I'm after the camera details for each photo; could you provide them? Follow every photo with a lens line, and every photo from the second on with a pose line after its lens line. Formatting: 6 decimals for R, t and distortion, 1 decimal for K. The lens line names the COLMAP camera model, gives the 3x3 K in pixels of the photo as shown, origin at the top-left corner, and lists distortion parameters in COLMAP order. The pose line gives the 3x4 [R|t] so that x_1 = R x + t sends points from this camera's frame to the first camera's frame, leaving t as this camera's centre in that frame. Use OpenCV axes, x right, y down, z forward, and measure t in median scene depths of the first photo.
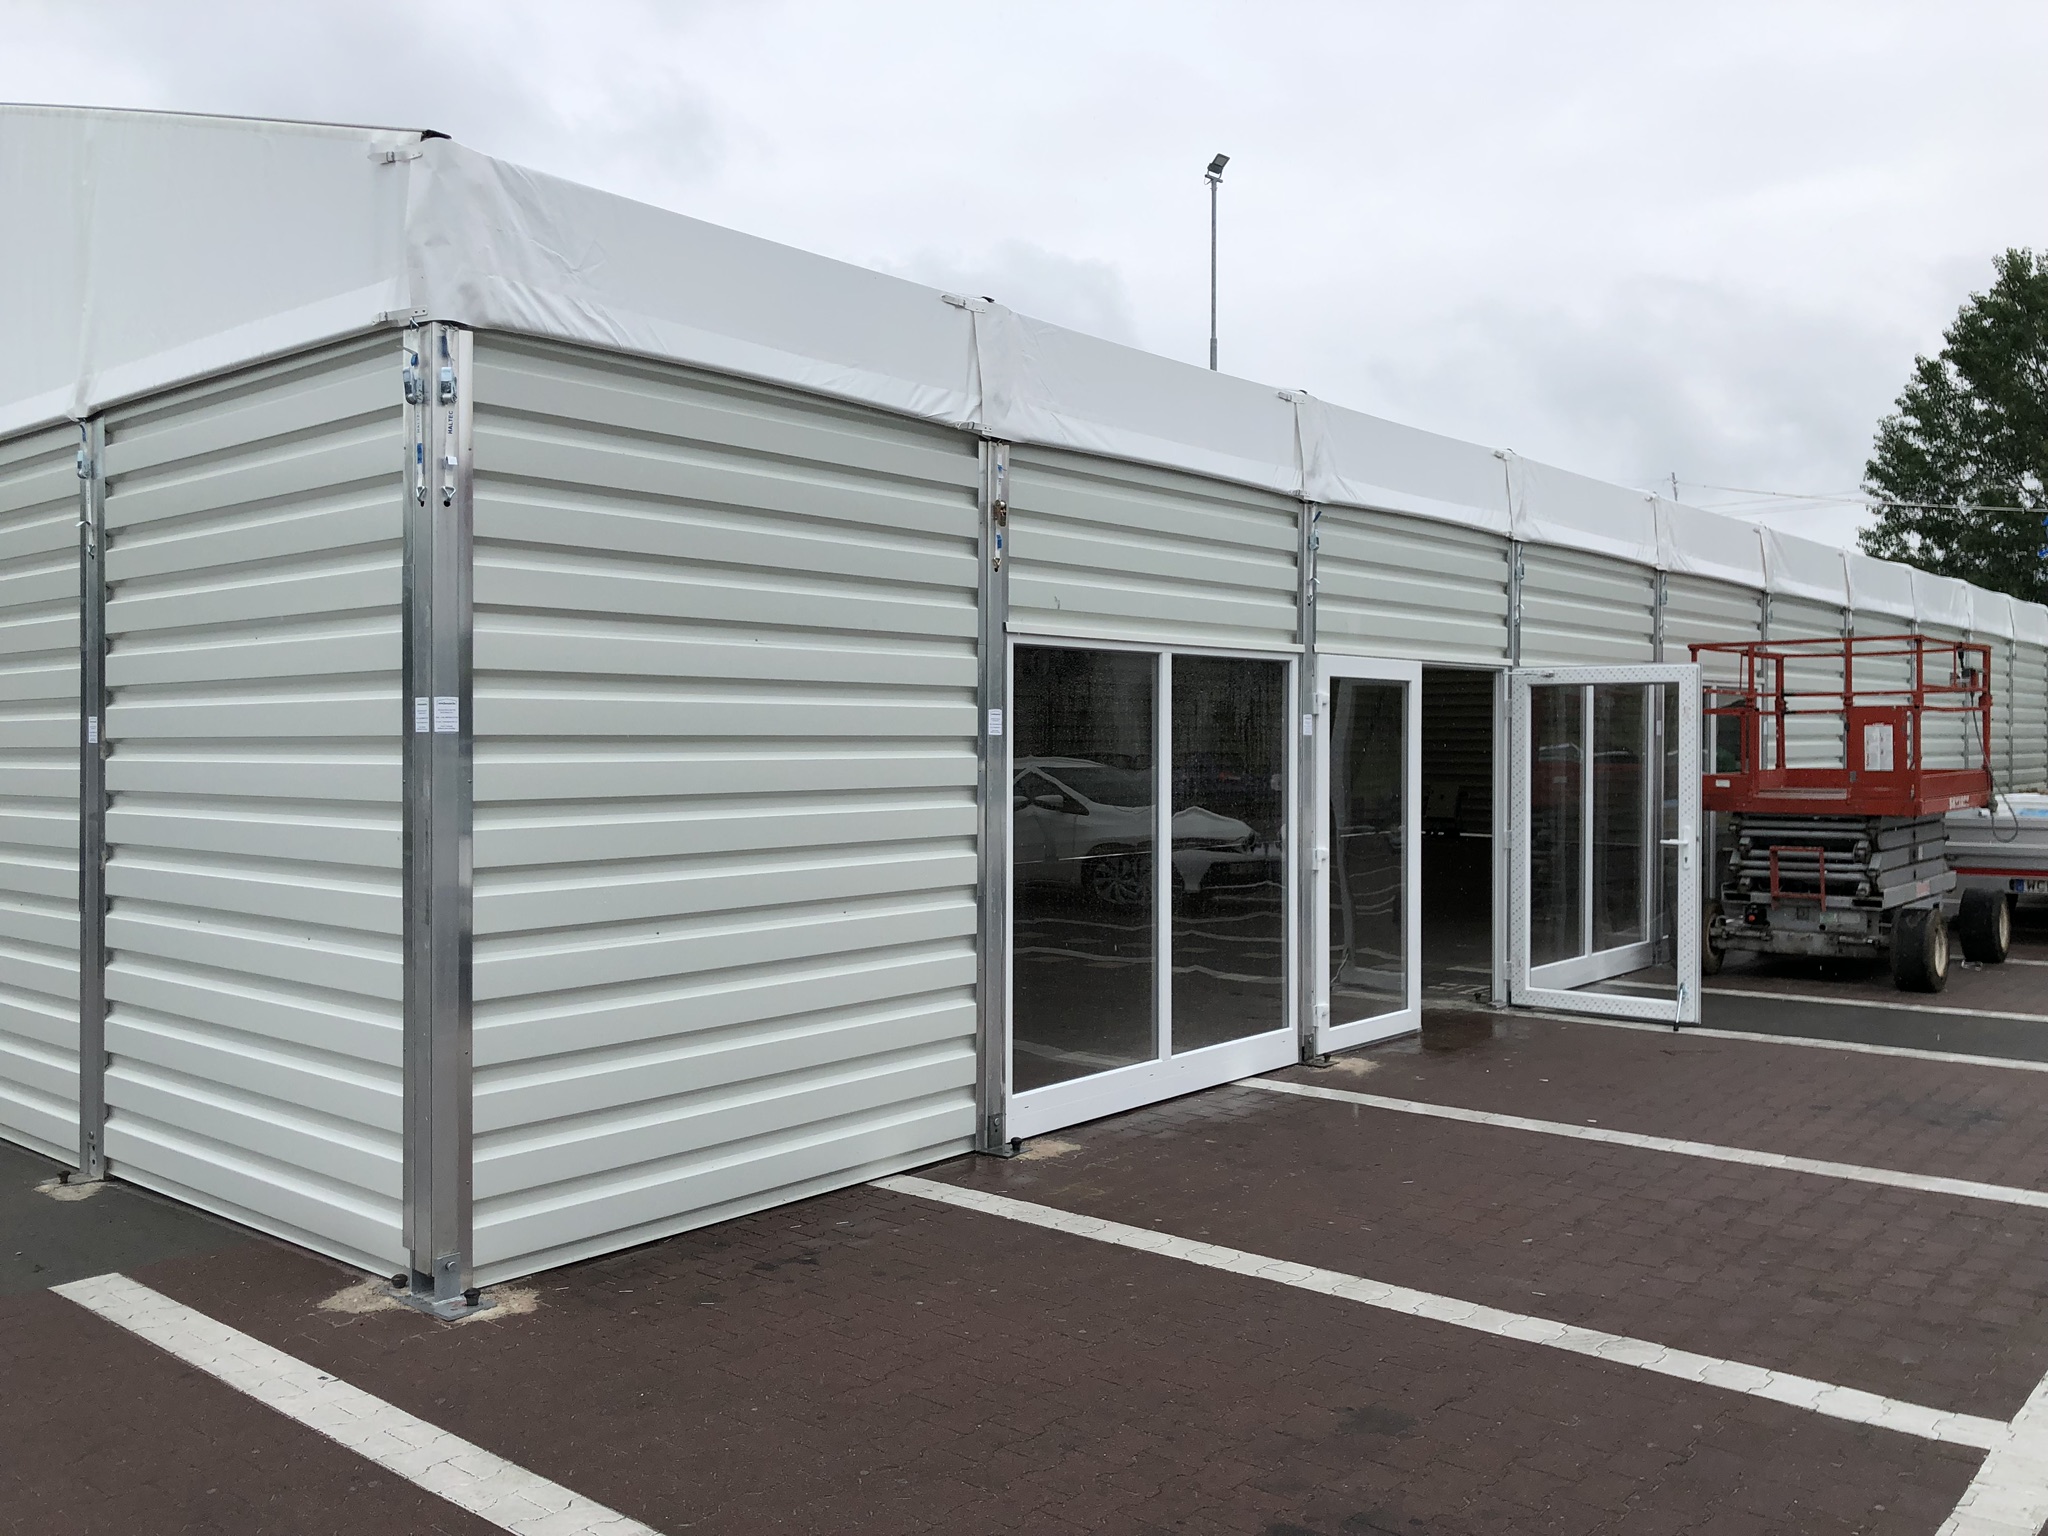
lens RADIAL K [[1700.8, 0, 1006.3], [0, 1700.8, 753.4], [0, 0, 1]] dist [0.038371, -0.023719]
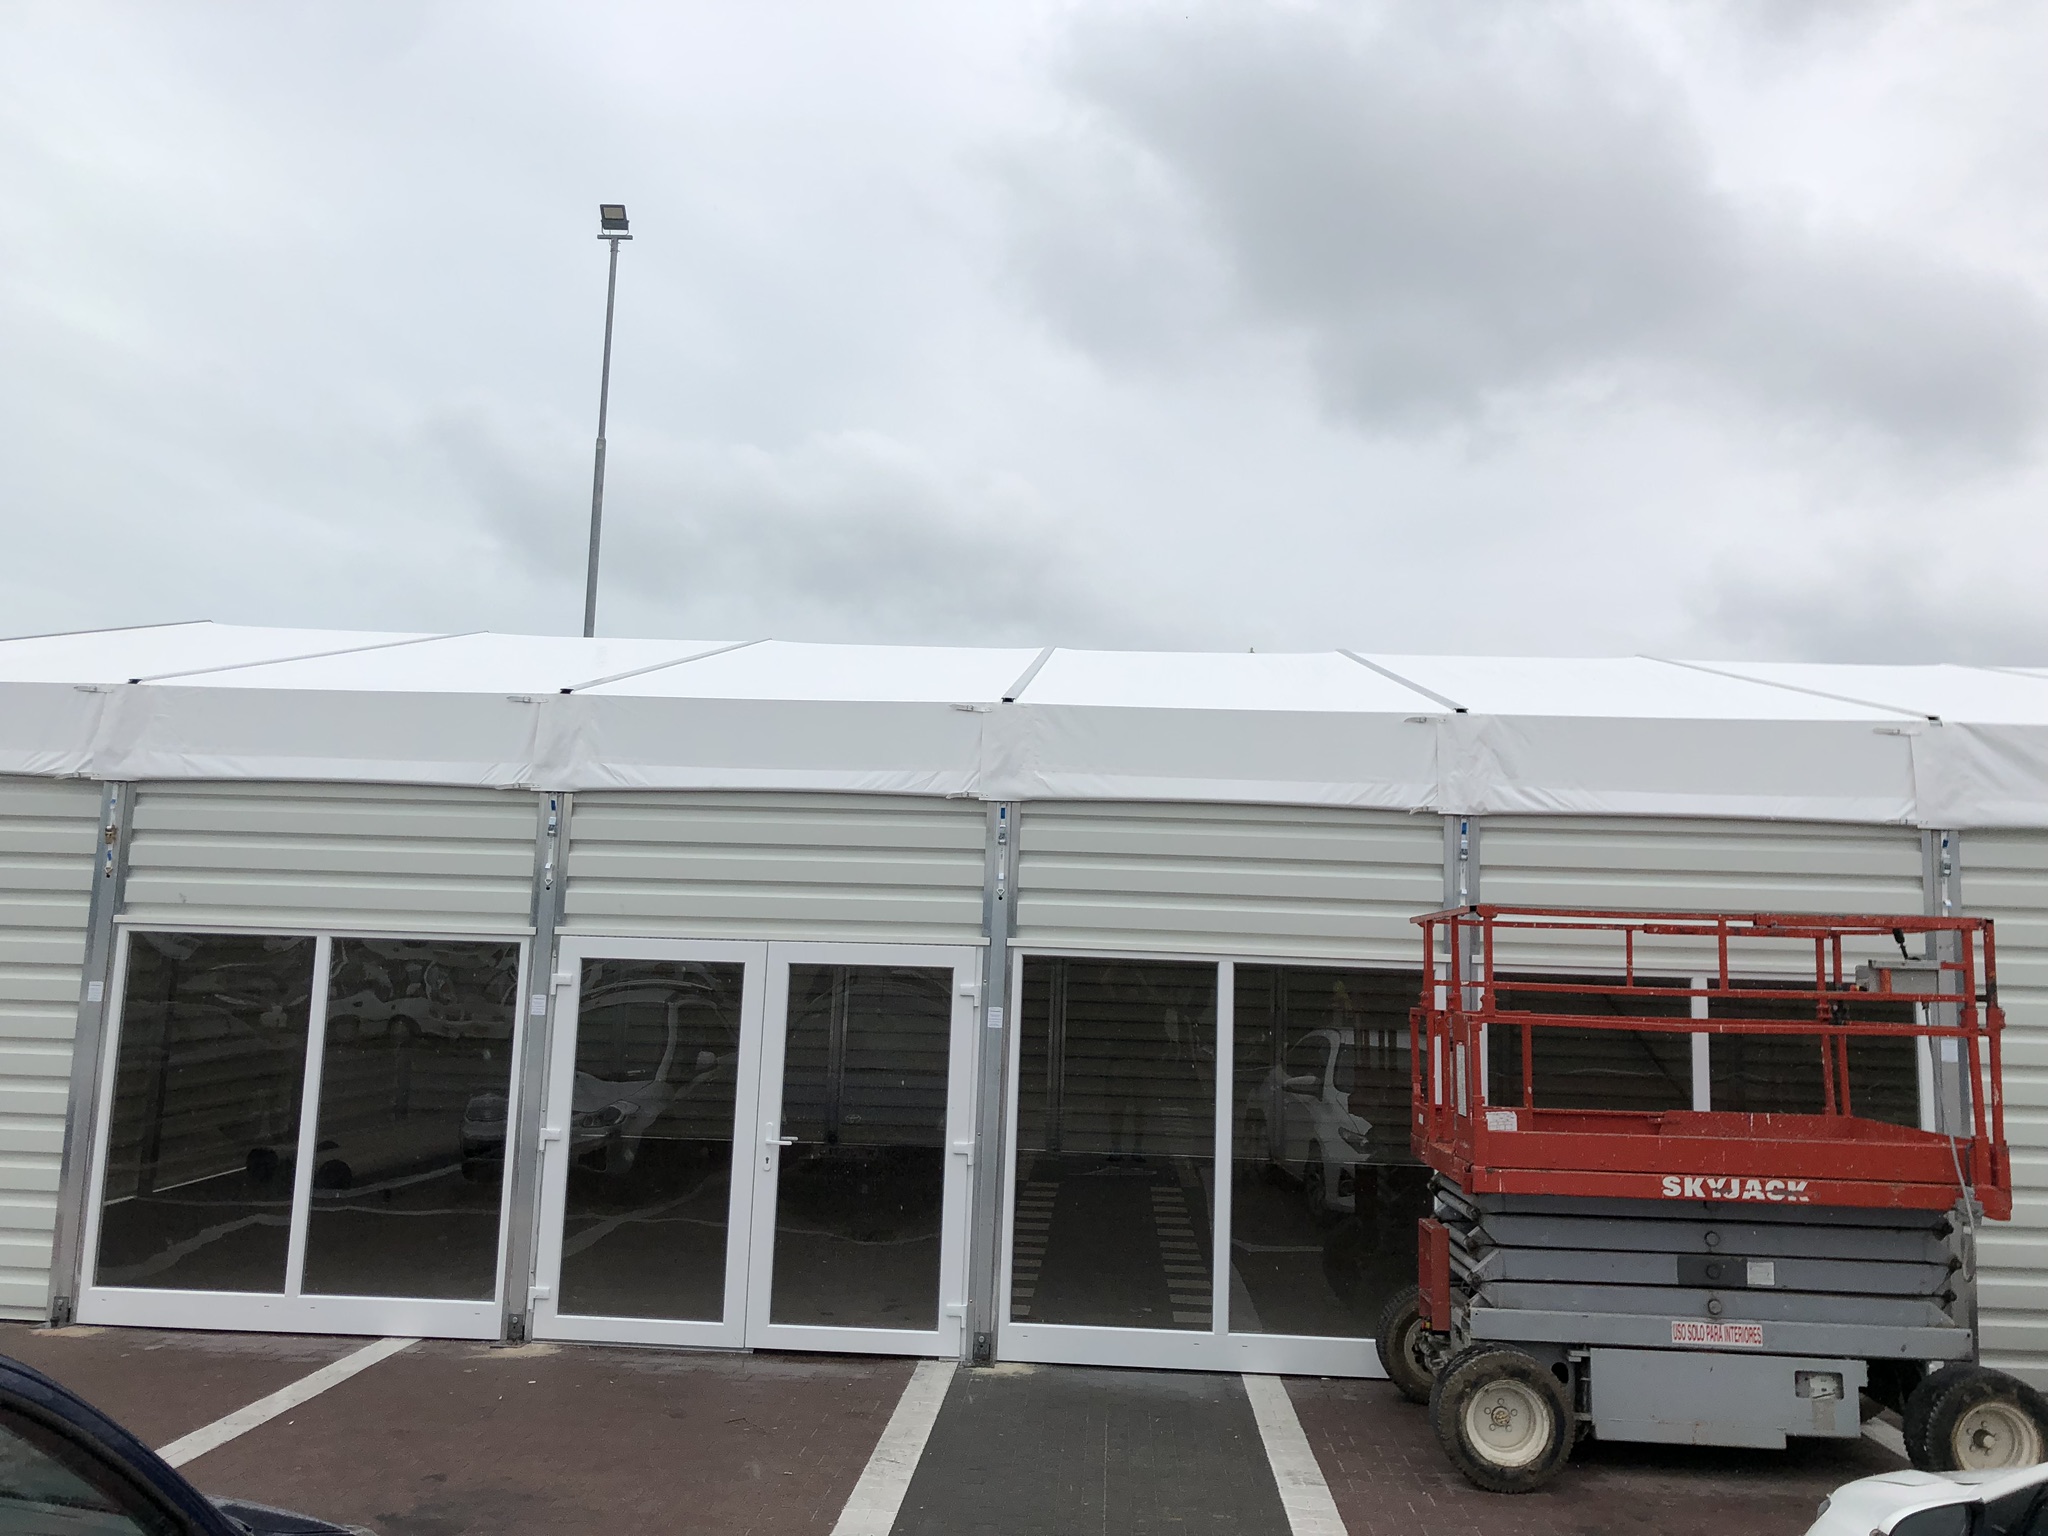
lens RADIAL K [[1700.8, 0, 1020.8], [0, 1700.8, 787.5], [0, 0, 1]] dist [0.038371, -0.023719]
pose [[0.611450, -0.076912, -0.787537, 1.200794], [-0.040641, 0.990899, -0.128326, -0.026560], [0.790239, 0.110471, 0.602759, 0.597972]]
